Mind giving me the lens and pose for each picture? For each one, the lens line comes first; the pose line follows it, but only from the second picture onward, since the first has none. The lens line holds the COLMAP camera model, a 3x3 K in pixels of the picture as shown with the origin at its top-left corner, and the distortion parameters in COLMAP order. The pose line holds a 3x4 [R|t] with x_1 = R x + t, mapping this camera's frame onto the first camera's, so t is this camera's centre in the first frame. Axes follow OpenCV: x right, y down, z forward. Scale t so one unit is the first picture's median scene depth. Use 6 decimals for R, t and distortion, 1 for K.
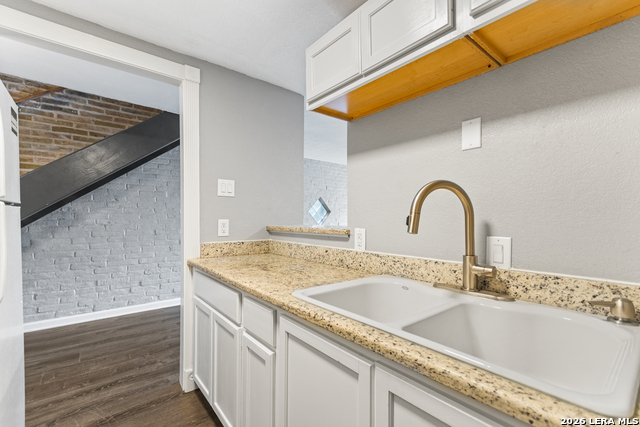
lens RADIAL K [[287.6, 0, 321.3], [0, 287.6, 214.7], [0, 0, 1]] dist [0.002658, 0.000072]
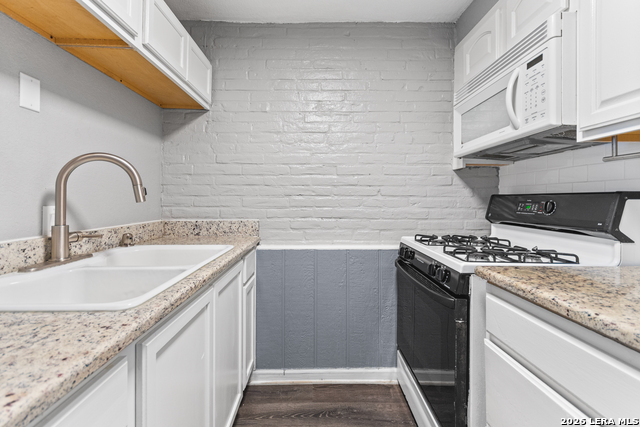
lens RADIAL K [[283.8, 0, 318.7], [0, 283.8, 196.2], [0, 0, 1]] dist [0.007326, 0.000046]
pose [[-0.788791, -0.003245, 0.614652, -0.547054], [-0.020143, 0.999585, -0.020572, 0.029912], [-0.614331, -0.028608, -0.788530, 0.857134]]
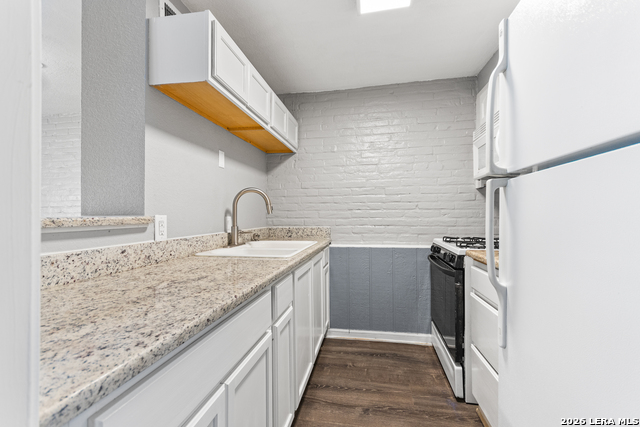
lens RADIAL K [[283.8, 0, 319.5], [0, 283.8, 213.0], [0, 0, 1]] dist [0.007326, 0.000046]
pose [[-0.652701, 0.001807, 0.757613, -0.899997], [-0.011349, 0.999862, -0.012162, 0.048076], [-0.757531, -0.016536, -0.652590, 1.266740]]
